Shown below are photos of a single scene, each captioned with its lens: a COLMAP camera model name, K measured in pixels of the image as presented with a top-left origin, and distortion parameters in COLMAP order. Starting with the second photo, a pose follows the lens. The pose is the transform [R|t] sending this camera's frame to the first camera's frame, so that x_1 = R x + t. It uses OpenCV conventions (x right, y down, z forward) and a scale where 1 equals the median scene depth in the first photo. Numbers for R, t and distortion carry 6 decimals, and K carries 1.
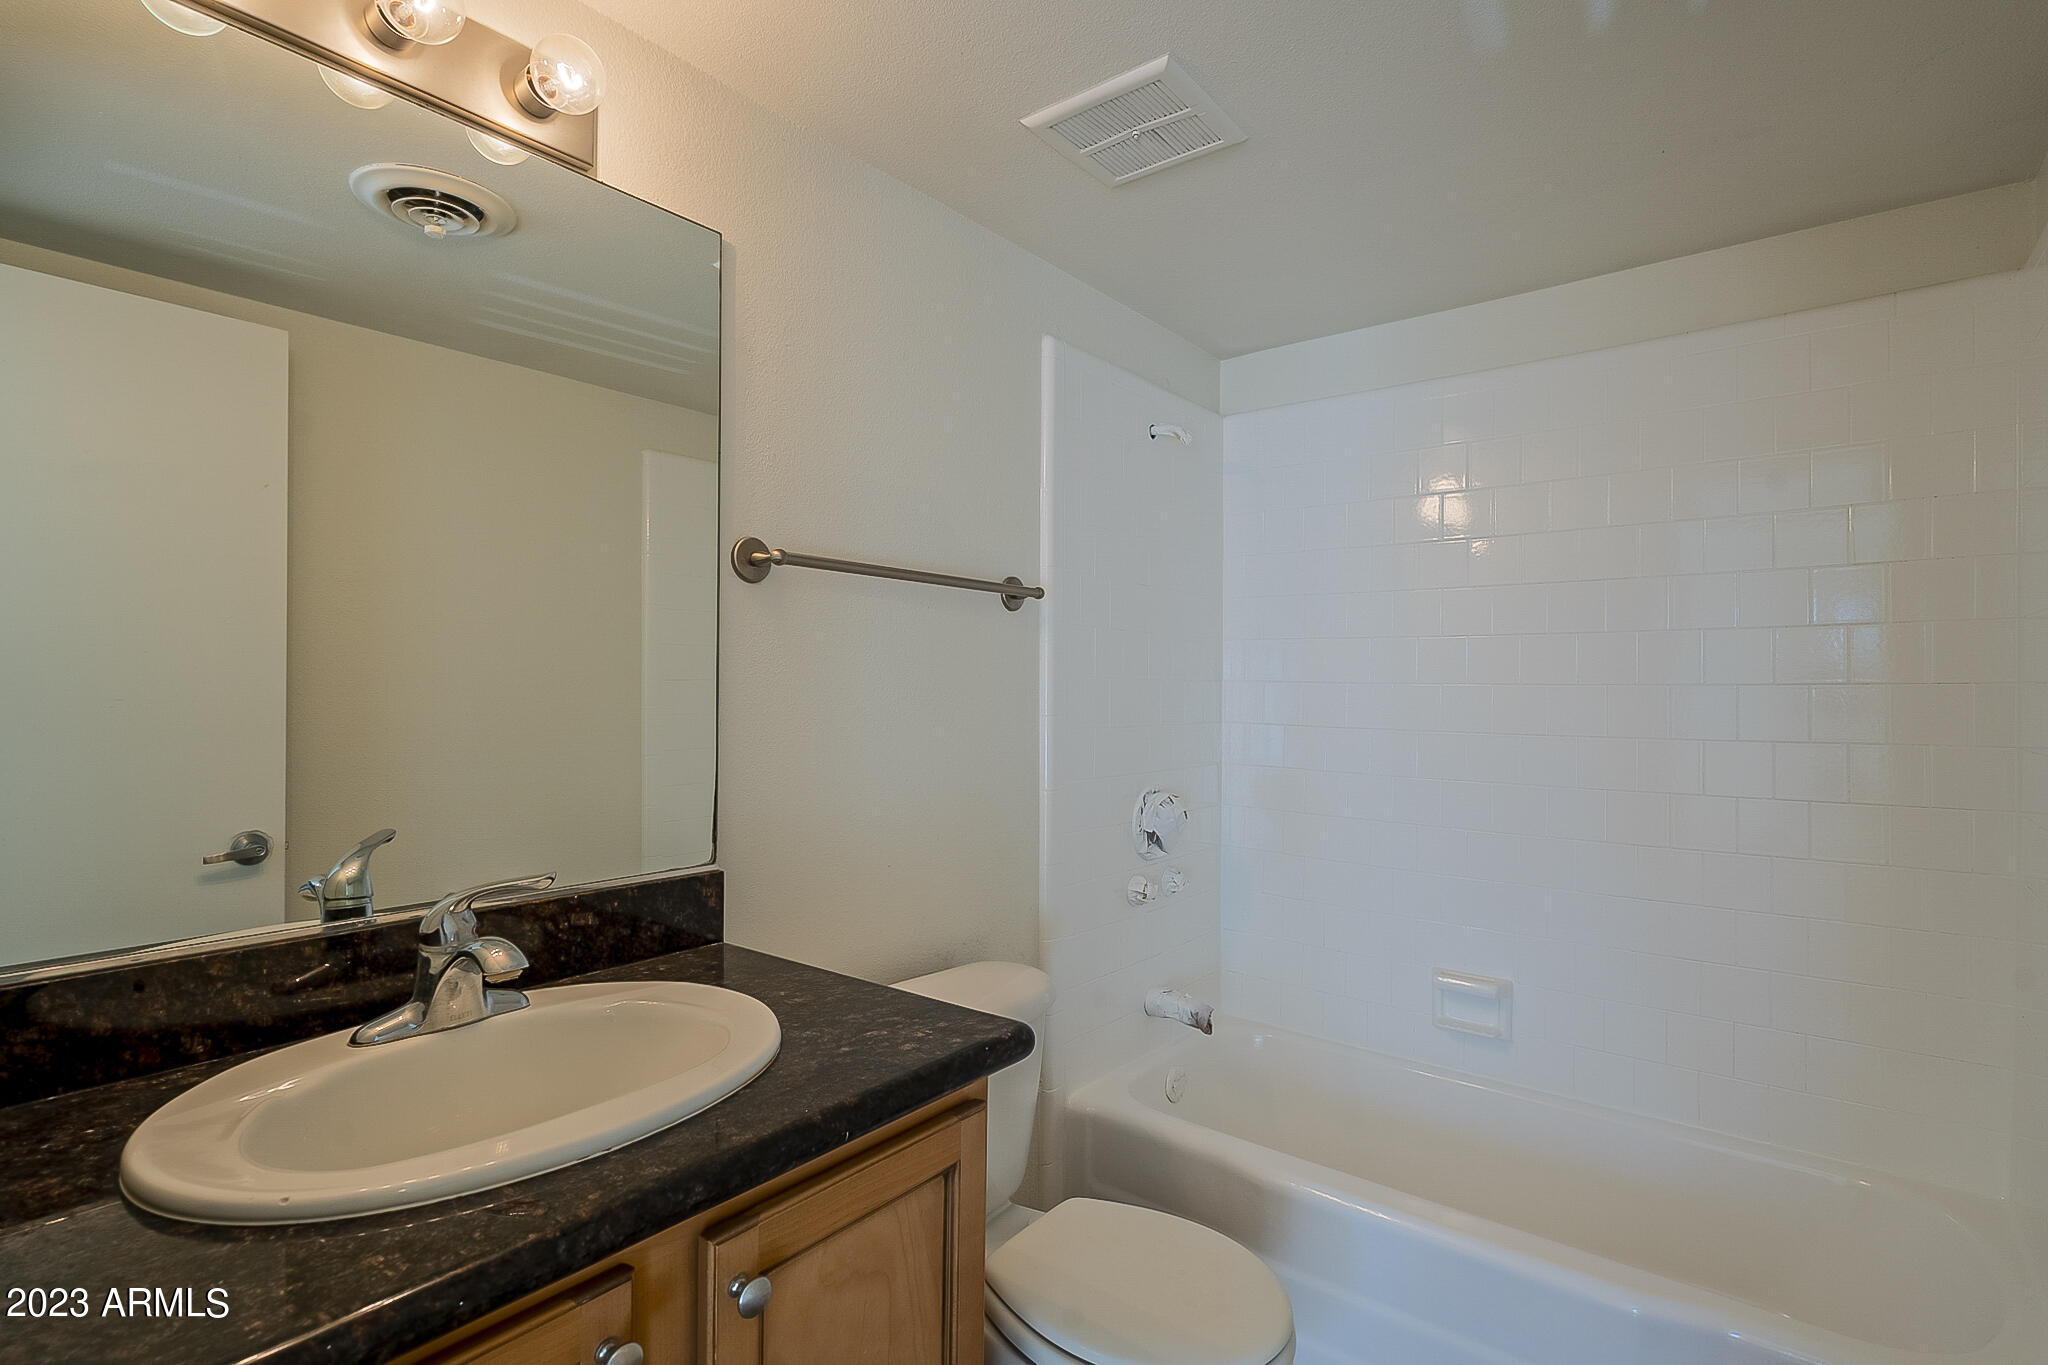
lens RADIAL K [[972.4, 0, 1021.7], [0, 972.4, 684.0], [0, 0, 1]] dist [-0.002879, 0.000759]
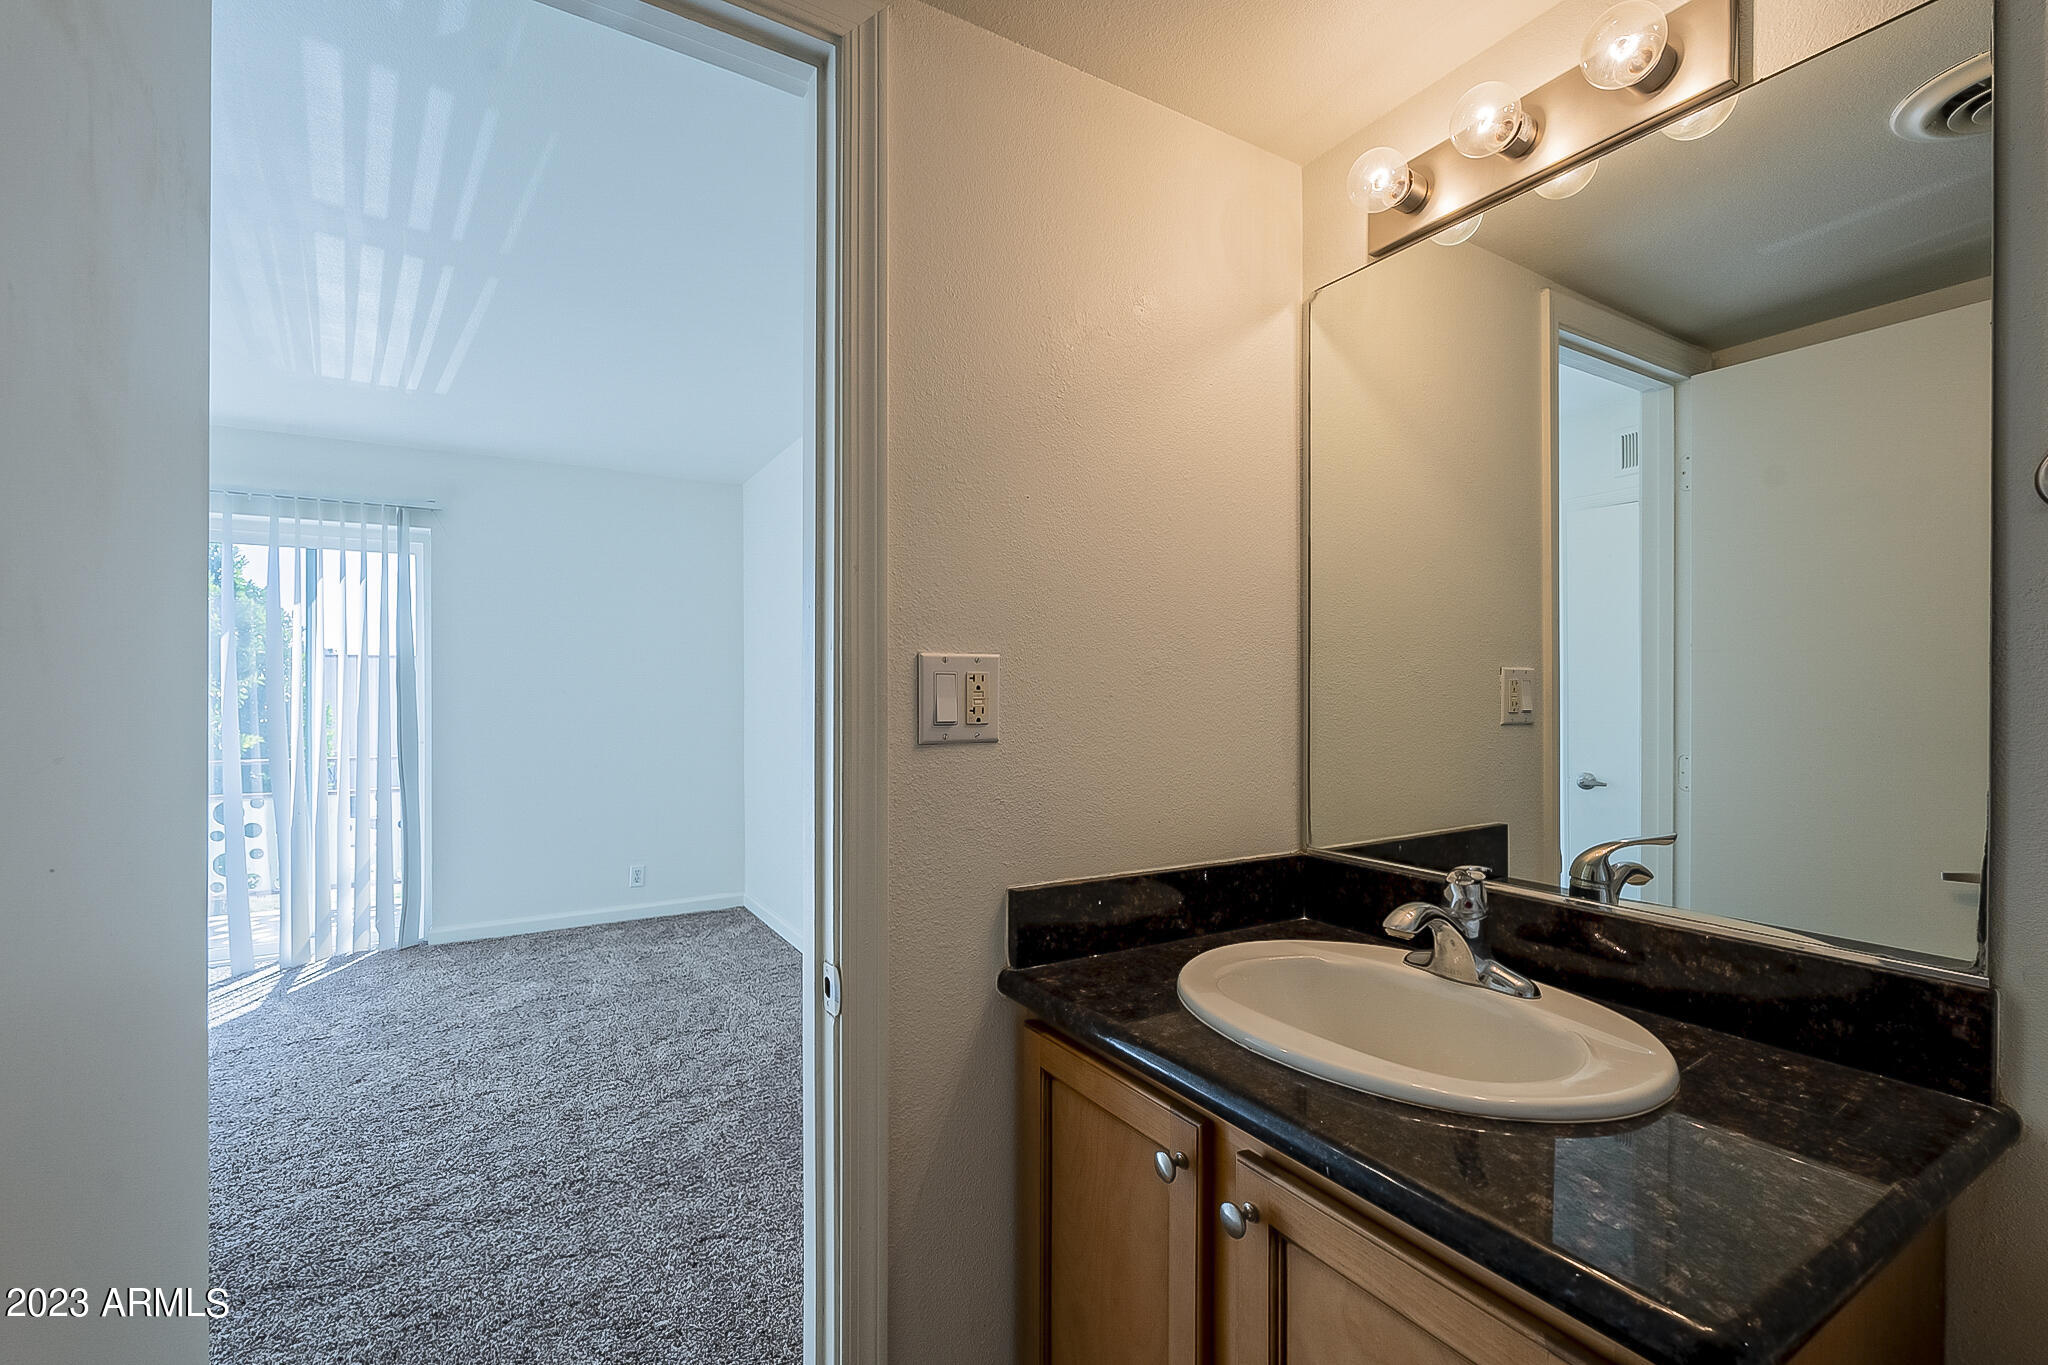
lens RADIAL K [[909.2, 0, 1011.2], [0, 909.2, 691.1], [0, 0, 1]] dist [-0.003736, -0.000217]
pose [[-0.358648, -0.010069, -0.933419, 0.575394], [-0.001319, 0.999946, -0.010280, 0.011250], [0.933472, -0.002456, -0.358642, 0.796140]]
